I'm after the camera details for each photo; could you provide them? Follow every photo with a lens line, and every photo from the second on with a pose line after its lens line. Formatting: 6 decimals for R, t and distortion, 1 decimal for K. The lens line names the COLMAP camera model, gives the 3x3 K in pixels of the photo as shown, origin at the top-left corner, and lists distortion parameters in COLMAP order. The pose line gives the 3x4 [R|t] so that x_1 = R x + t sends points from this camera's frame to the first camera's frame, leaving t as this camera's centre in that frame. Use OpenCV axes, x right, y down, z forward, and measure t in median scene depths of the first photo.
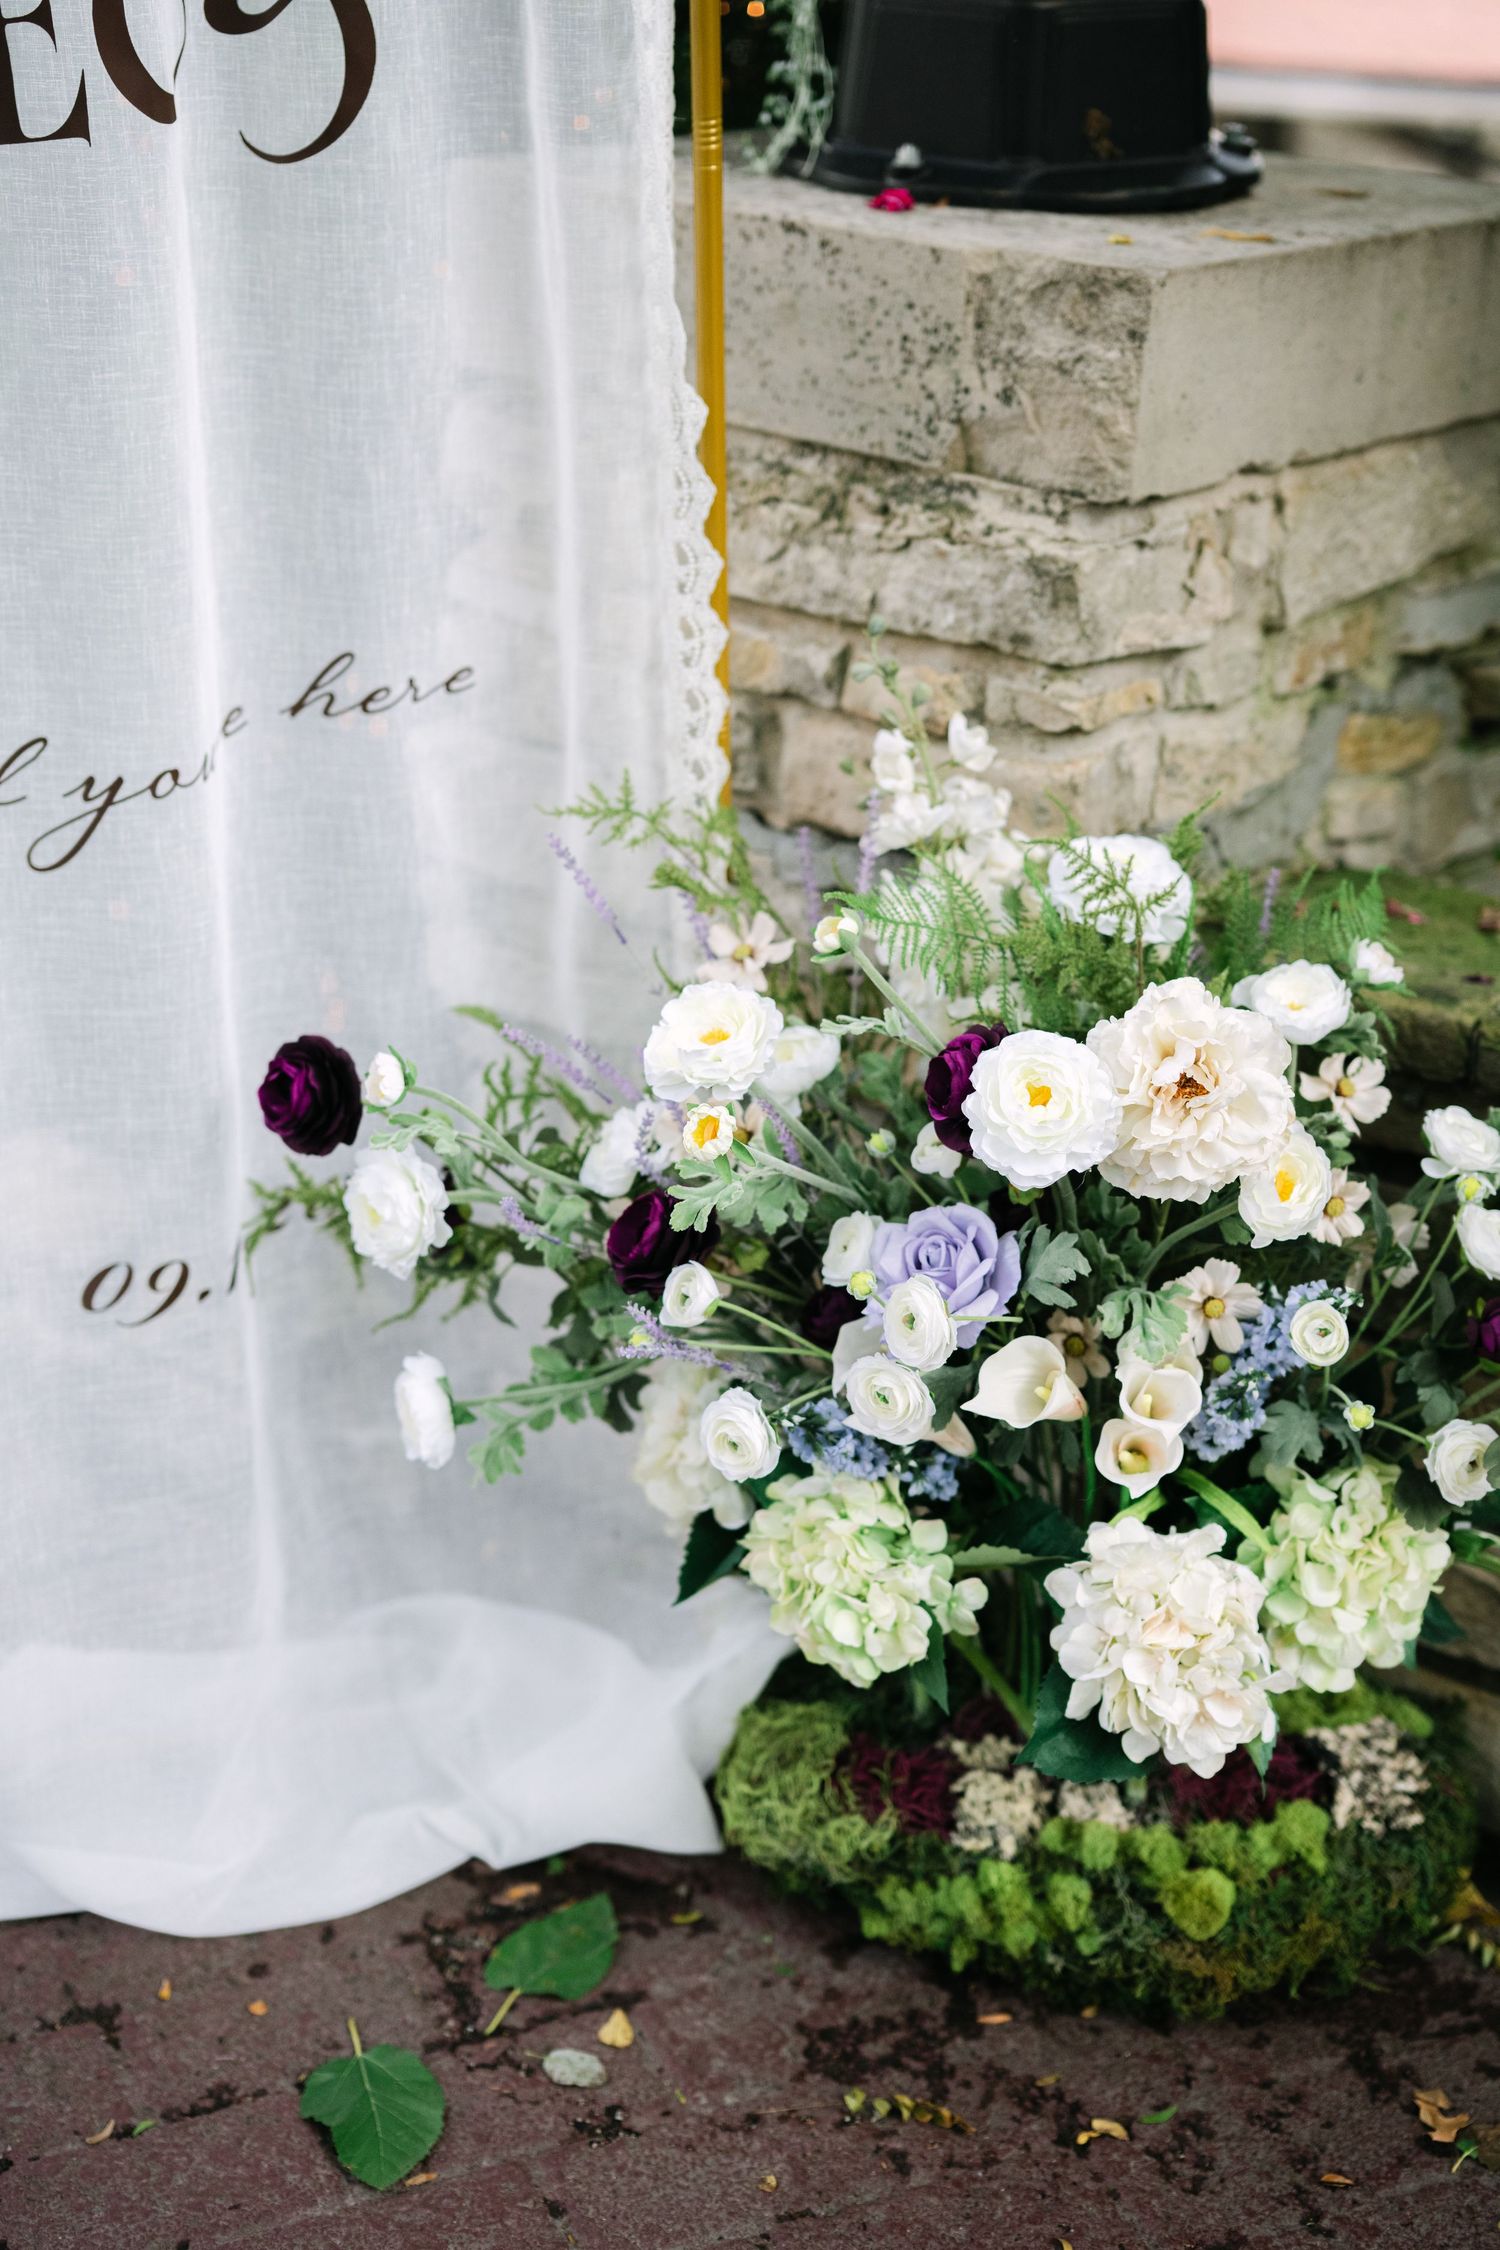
lens RADIAL K [[3264.9, 0, 740.4], [0, 3264.9, 1121.3], [0, 0, 1]] dist [-0.012194, 0.000000]
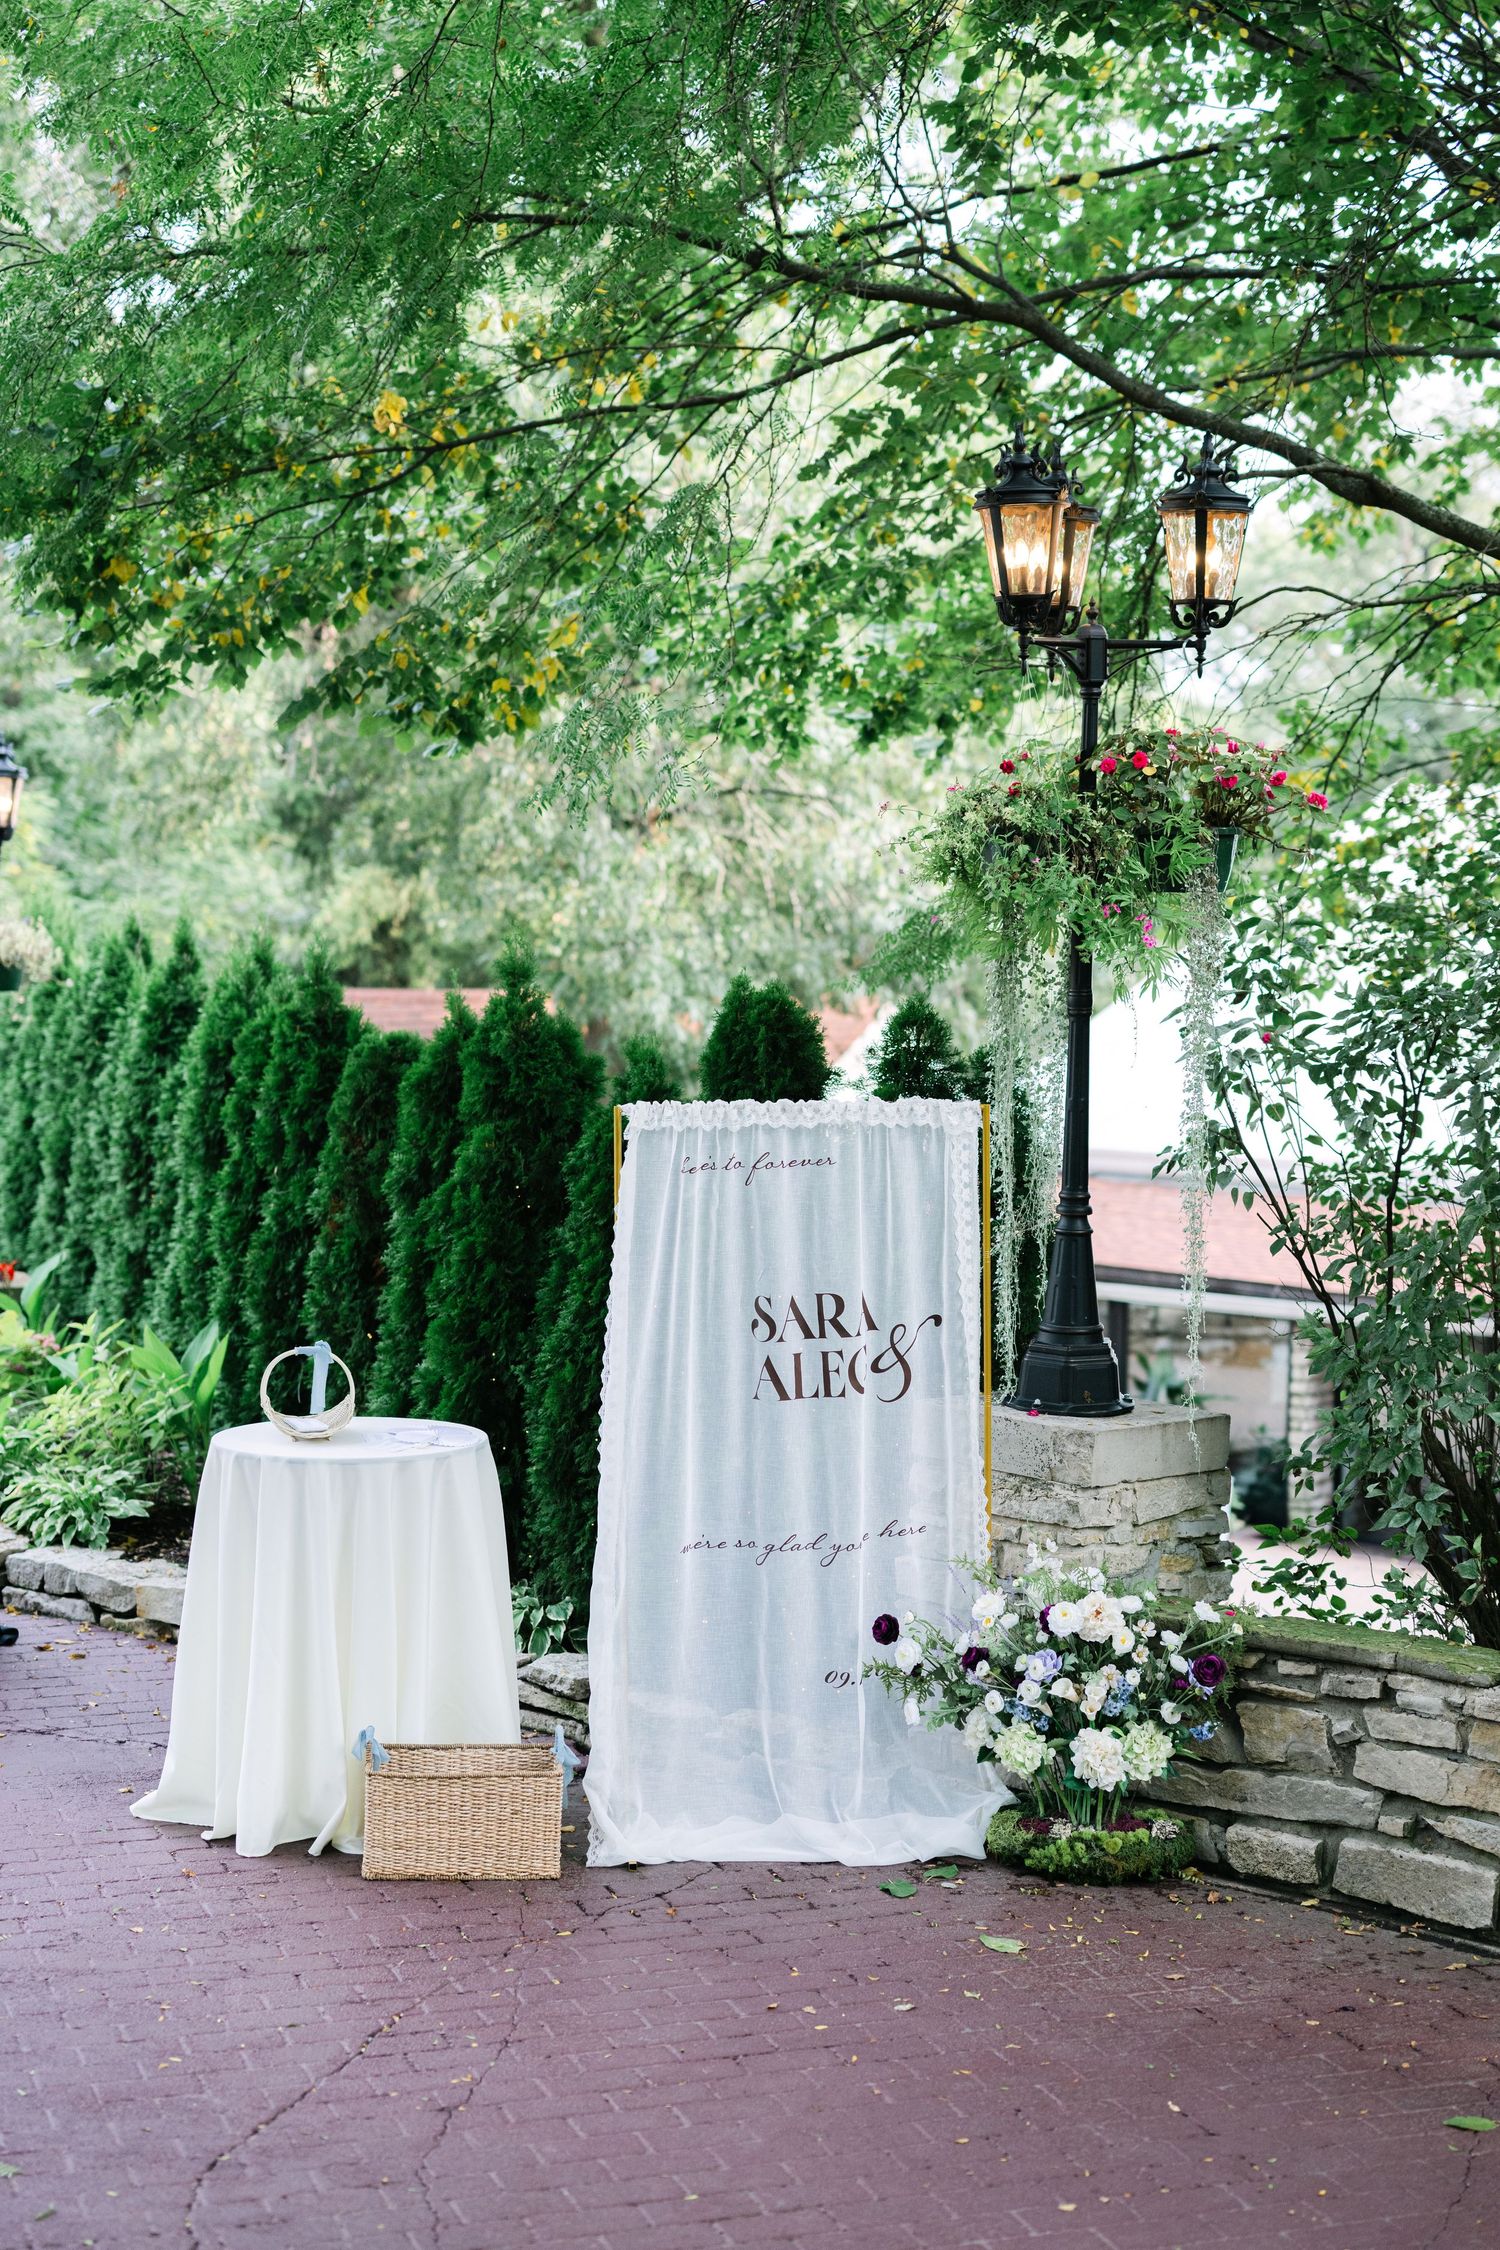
lens RADIAL K [[3264.9, 0, 748.2], [0, 3264.9, 1120.7], [0, 0, 1]] dist [-0.012194, 0.000000]
pose [[0.998168, 0.008459, -0.059905, -0.067657], [-0.028819, 0.937103, -0.347860, 0.827010], [0.053194, 0.348950, 0.935631, -3.046875]]
